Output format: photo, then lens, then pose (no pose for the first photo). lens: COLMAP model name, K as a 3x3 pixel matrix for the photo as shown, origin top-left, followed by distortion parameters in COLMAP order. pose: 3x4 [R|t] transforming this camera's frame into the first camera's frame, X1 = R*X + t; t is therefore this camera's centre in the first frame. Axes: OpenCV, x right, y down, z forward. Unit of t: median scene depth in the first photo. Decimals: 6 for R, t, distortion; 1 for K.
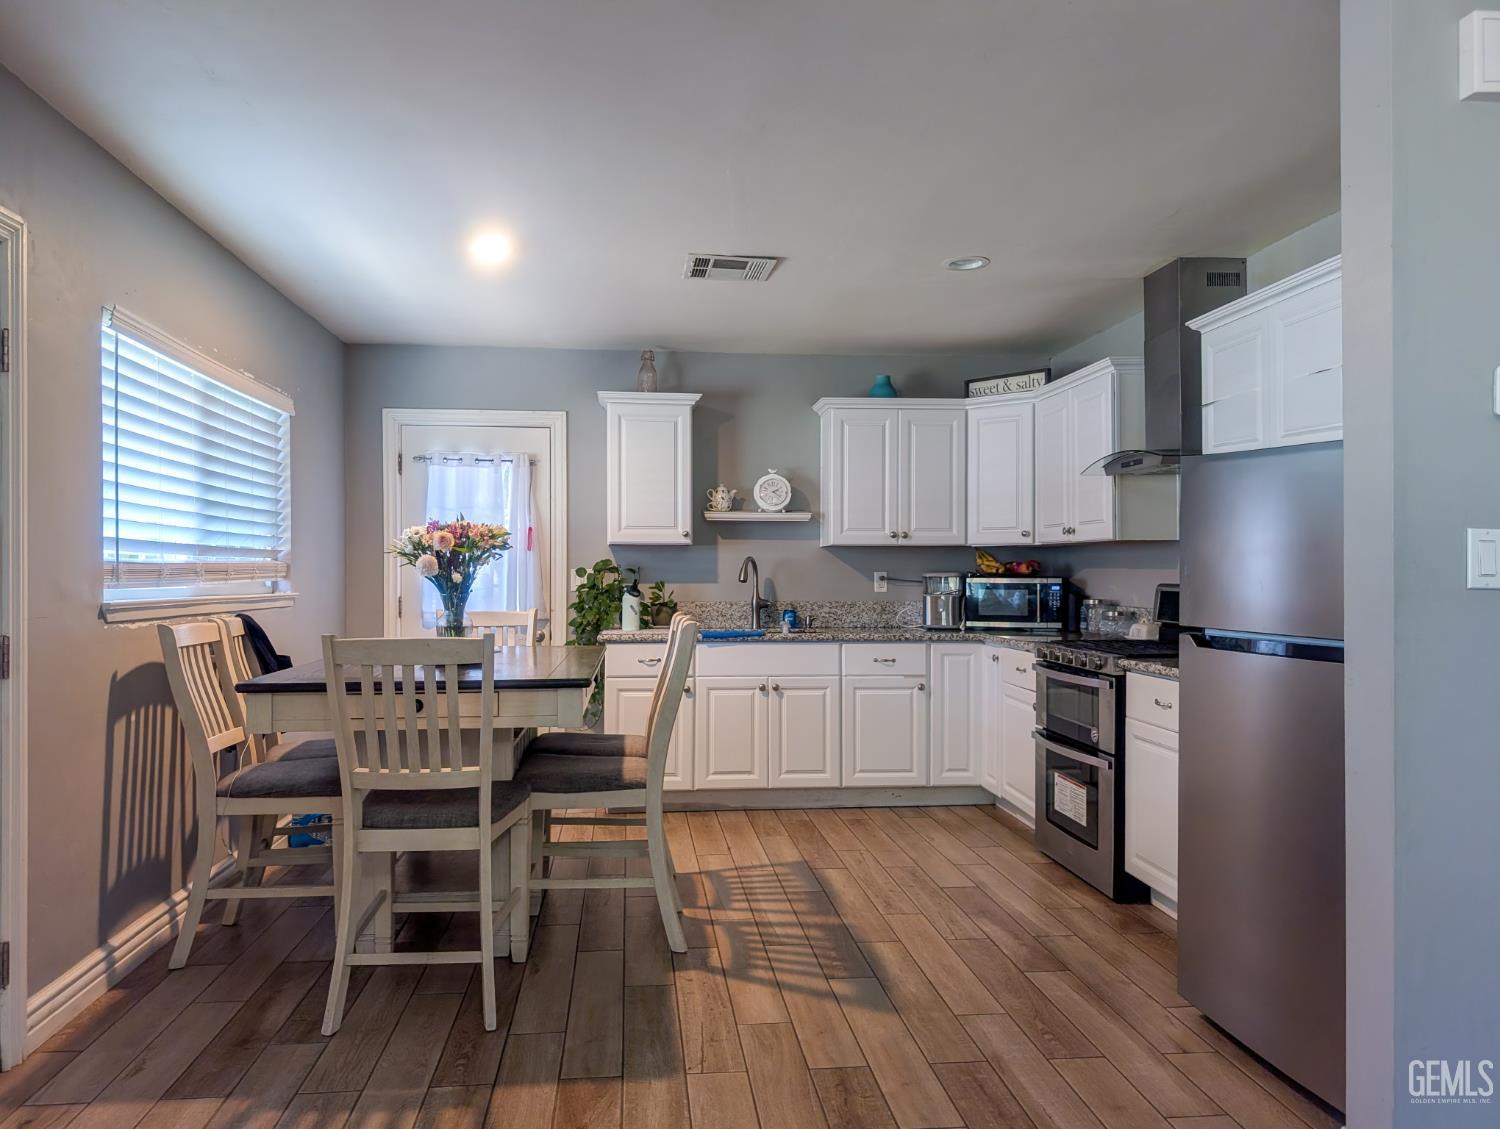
lens RADIAL K [[1041.5, 0, 750.0], [0, 1041.5, 564.5], [0, 0, 1]] dist [-0.001022, -0.004696]
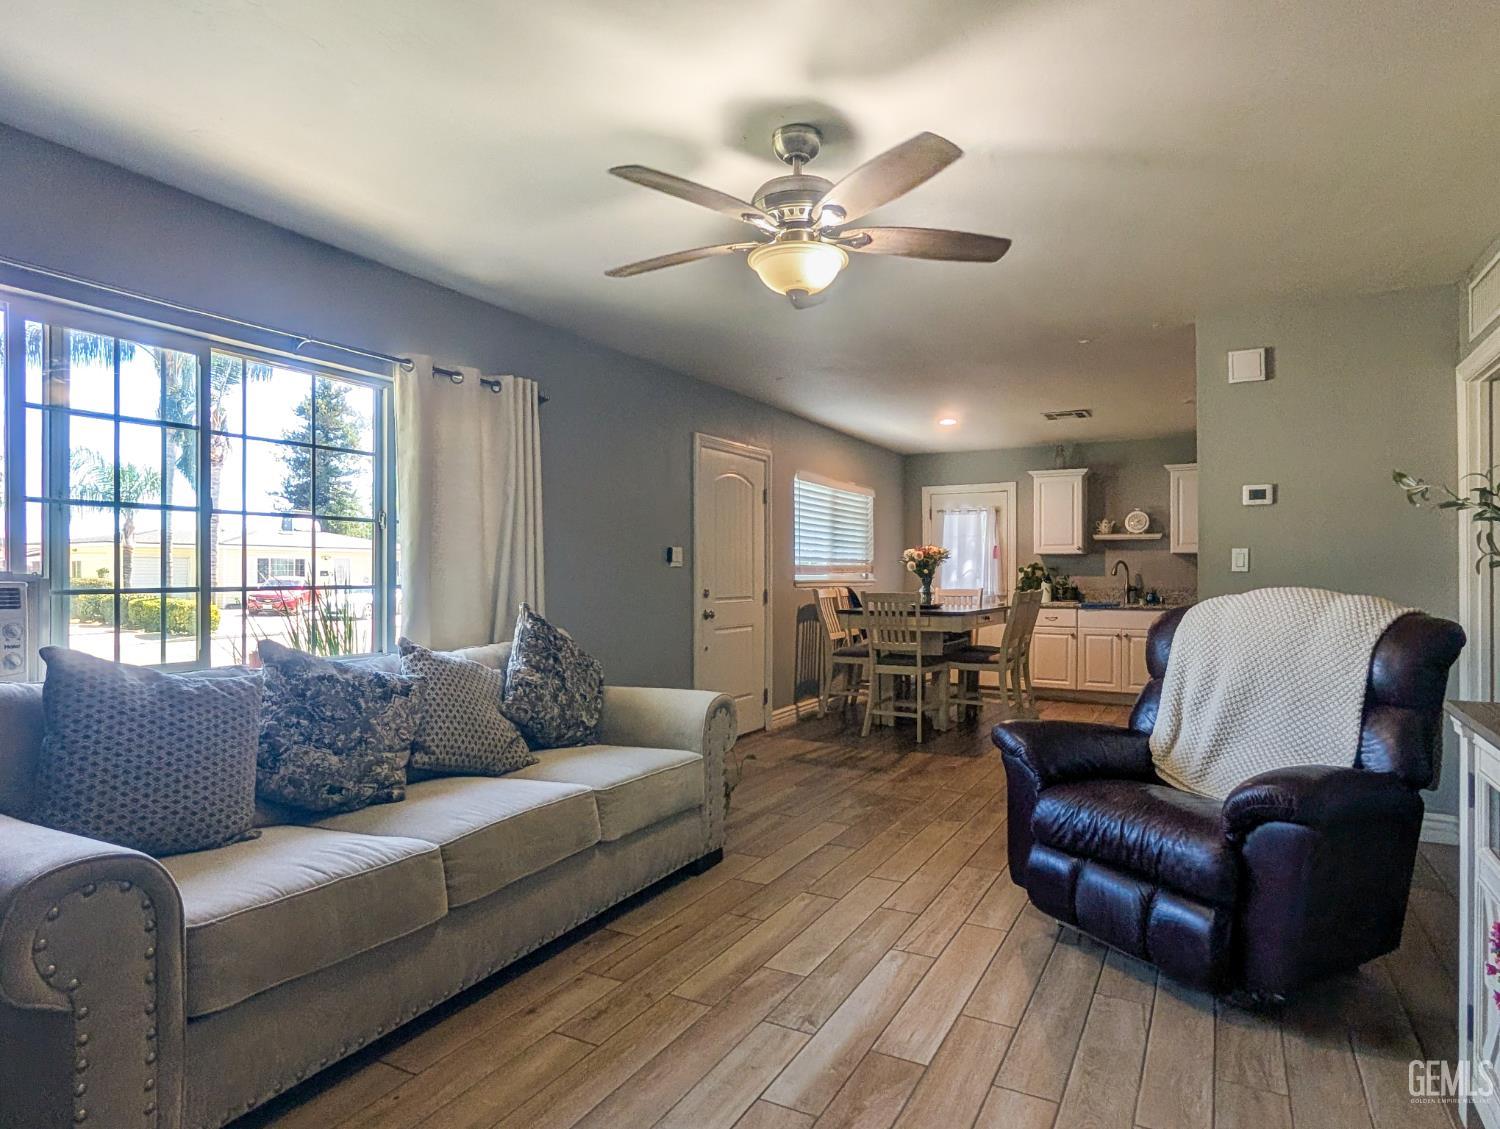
lens RADIAL K [[829.6, 0, 750.0], [0, 829.6, 564.5], [0, 0, 1]] dist [-0.000167, -0.000019]
pose [[0.803421, -0.007370, -0.595365, 0.348697], [0.004681, 0.999971, -0.006061, 0.004742], [0.595393, 0.002083, 0.803432, -0.494136]]
